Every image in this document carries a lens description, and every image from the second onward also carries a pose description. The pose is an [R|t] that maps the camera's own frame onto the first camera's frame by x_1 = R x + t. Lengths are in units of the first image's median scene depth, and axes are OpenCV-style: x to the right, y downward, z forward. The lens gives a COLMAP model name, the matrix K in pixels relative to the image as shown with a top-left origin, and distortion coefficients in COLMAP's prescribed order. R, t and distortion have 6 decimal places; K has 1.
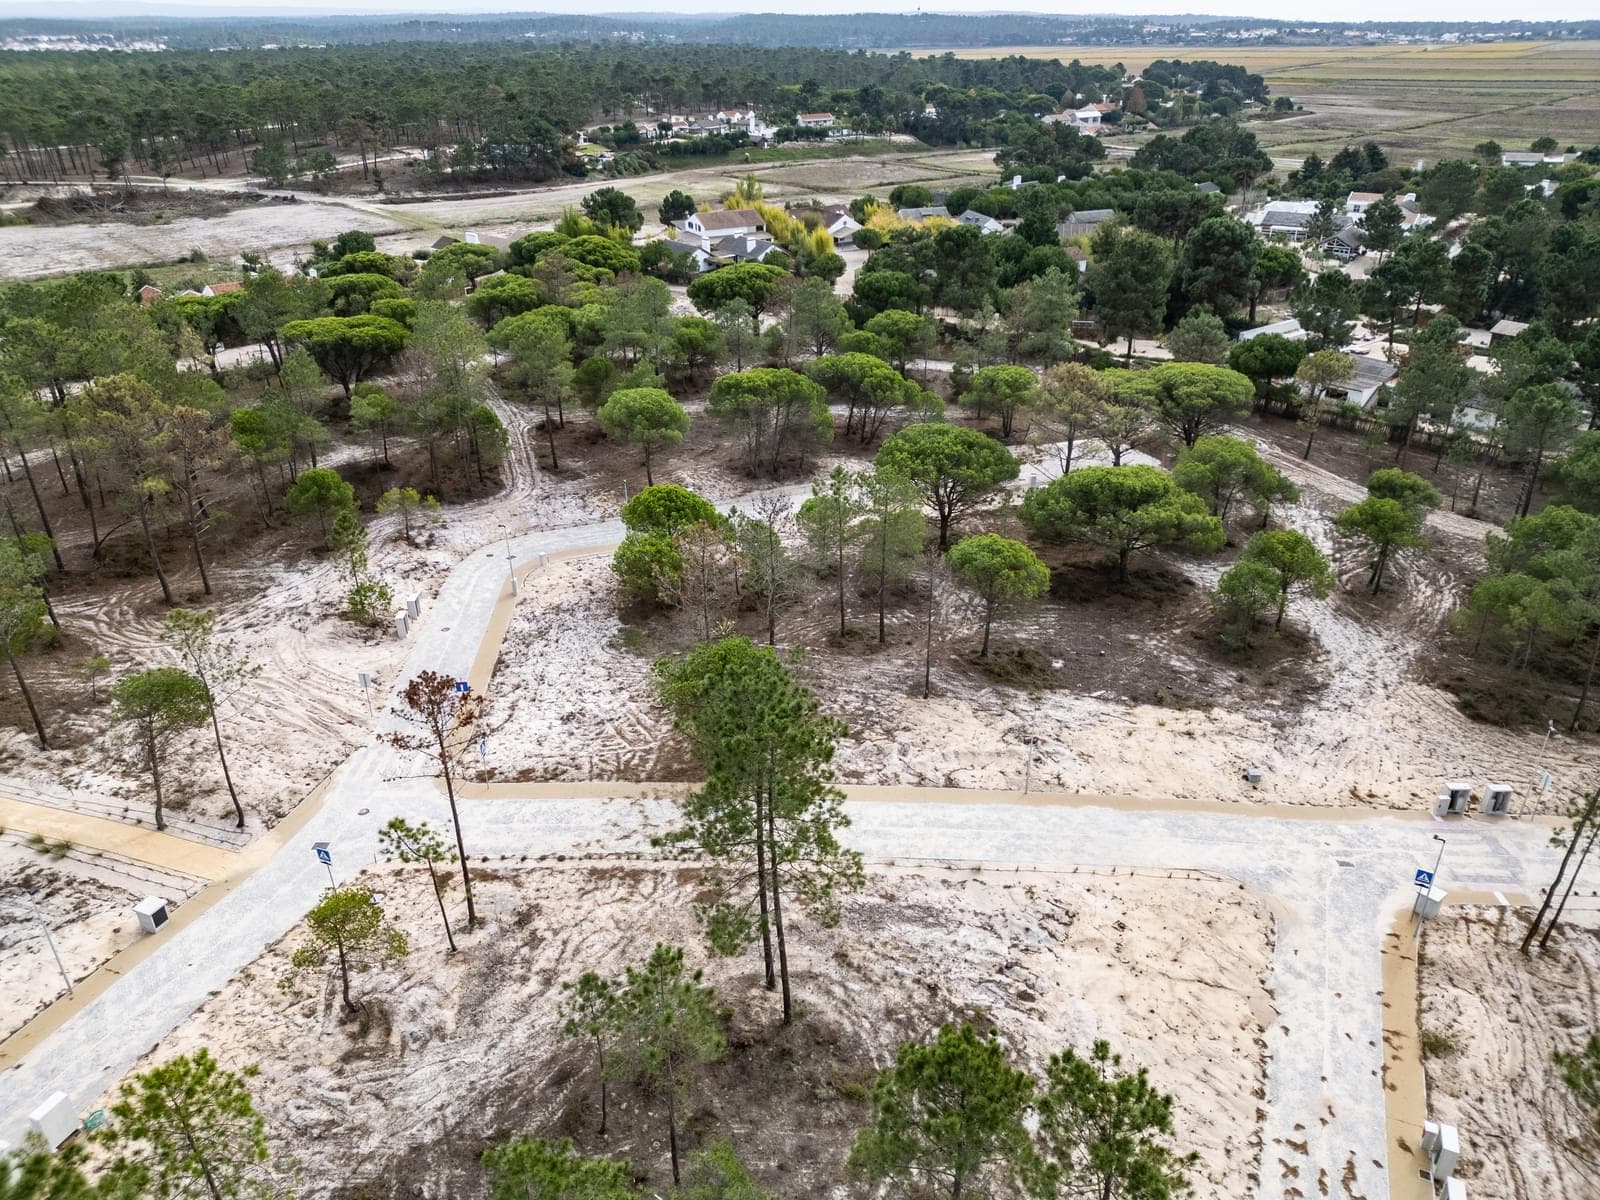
lens RADIAL K [[1107.6, 0, 795.6], [0, 1107.6, 596.7], [0, 0, 1]] dist [0.064691, -0.057906]
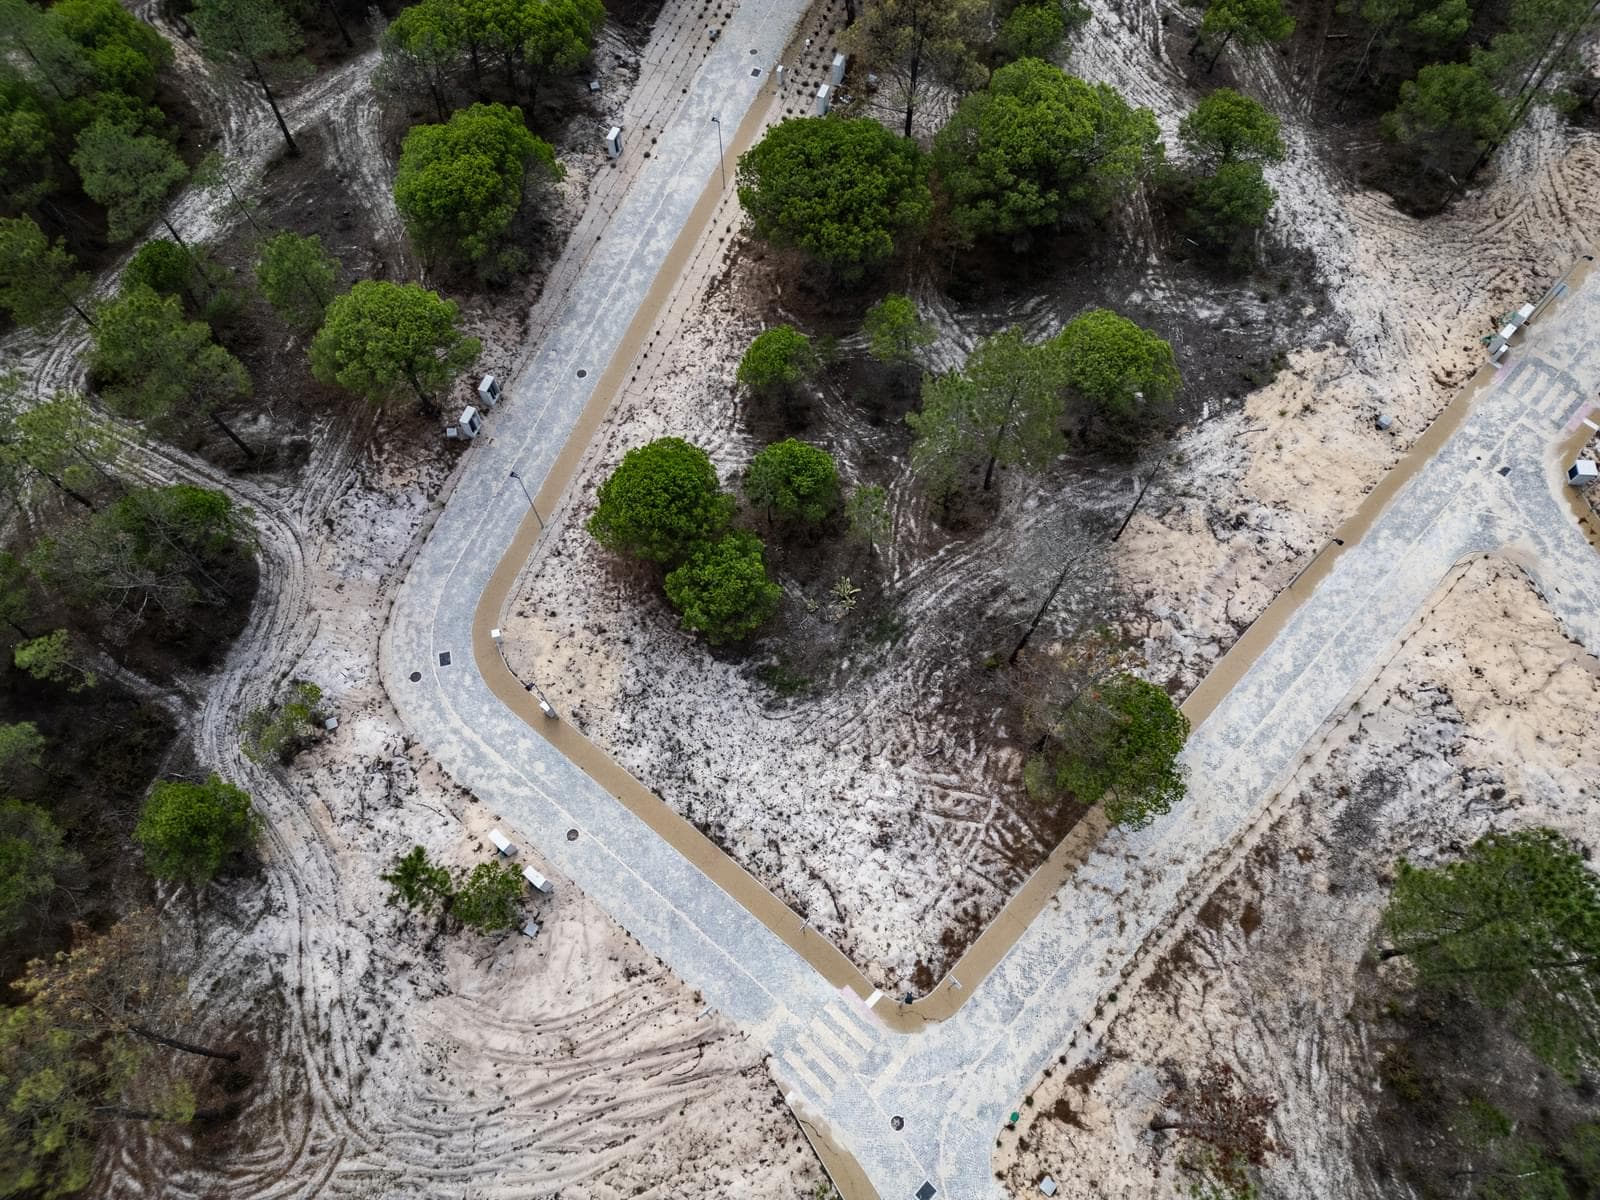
lens RADIAL K [[1107.6, 0, 785.3], [0, 1107.6, 599.8], [0, 0, 1]] dist [0.064691, -0.057906]
pose [[0.692817, -0.659160, 0.292424, -0.370652], [0.338353, 0.655255, 0.675395, -0.585725], [-0.636806, -0.368983, 0.677001, 0.530989]]
